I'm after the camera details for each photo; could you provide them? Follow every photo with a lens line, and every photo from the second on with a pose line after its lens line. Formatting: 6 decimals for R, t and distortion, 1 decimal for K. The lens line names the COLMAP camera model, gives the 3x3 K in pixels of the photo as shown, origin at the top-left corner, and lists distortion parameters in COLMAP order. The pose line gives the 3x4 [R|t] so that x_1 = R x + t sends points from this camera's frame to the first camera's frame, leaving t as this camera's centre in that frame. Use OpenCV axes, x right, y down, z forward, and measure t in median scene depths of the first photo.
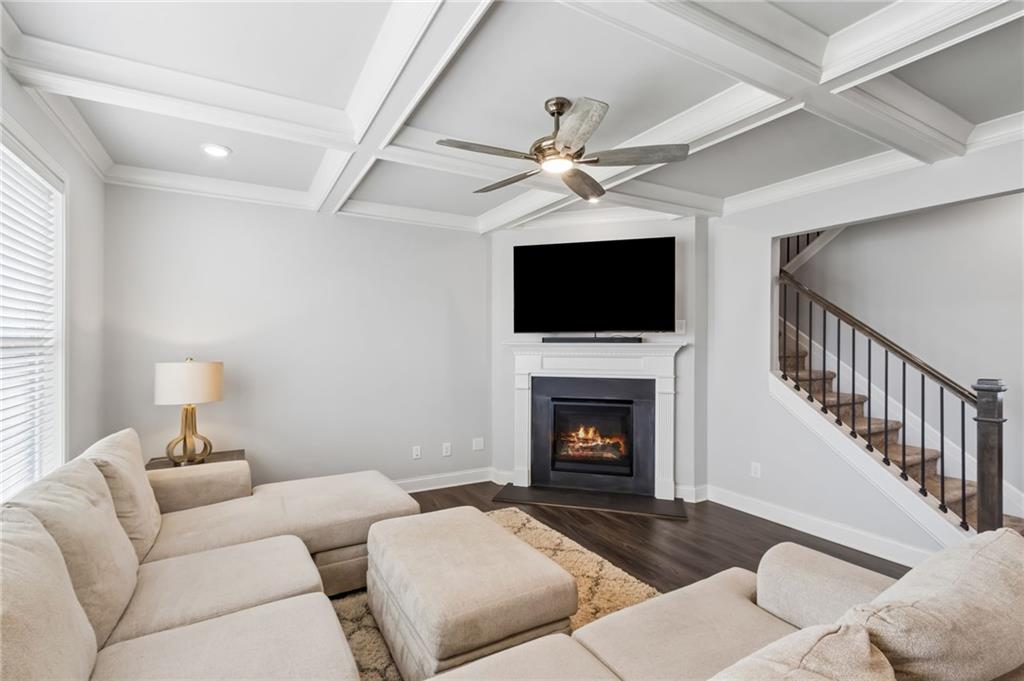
lens RADIAL K [[475.4, 0, 505.1], [0, 475.4, 327.1], [0, 0, 1]] dist [0.003194, -0.000376]
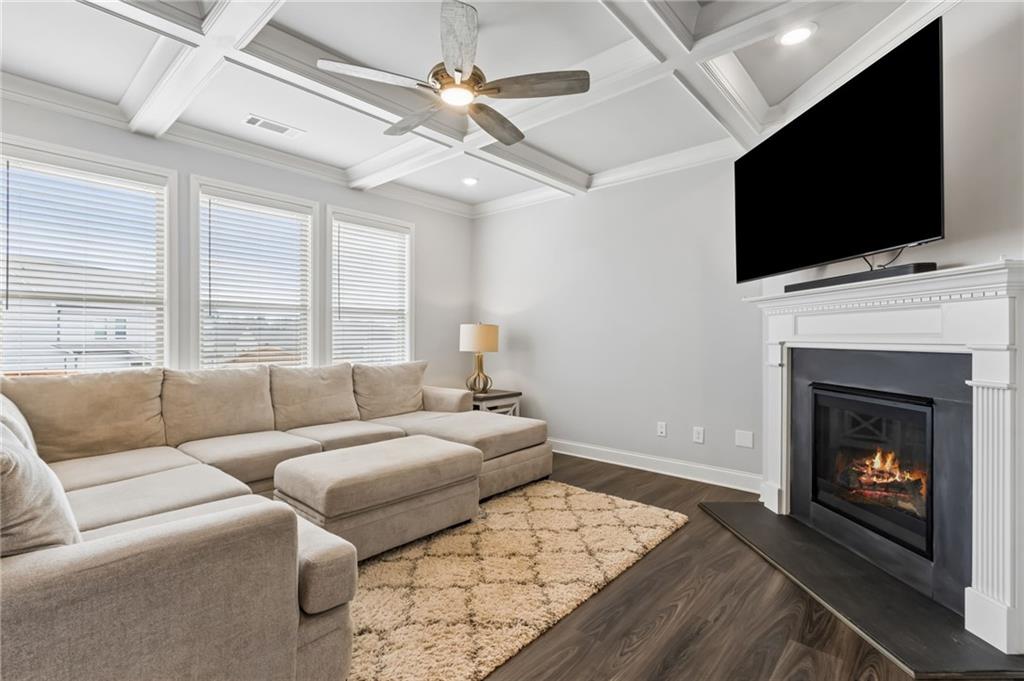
lens RADIAL K [[475.4, 0, 505.1], [0, 475.4, 327.1], [0, 0, 1]] dist [0.003194, -0.000376]
pose [[0.308379, -0.023643, -0.950970, 0.576470], [0.026943, 0.999507, -0.016113, 0.079400], [0.950882, -0.020653, 0.308864, 0.452849]]
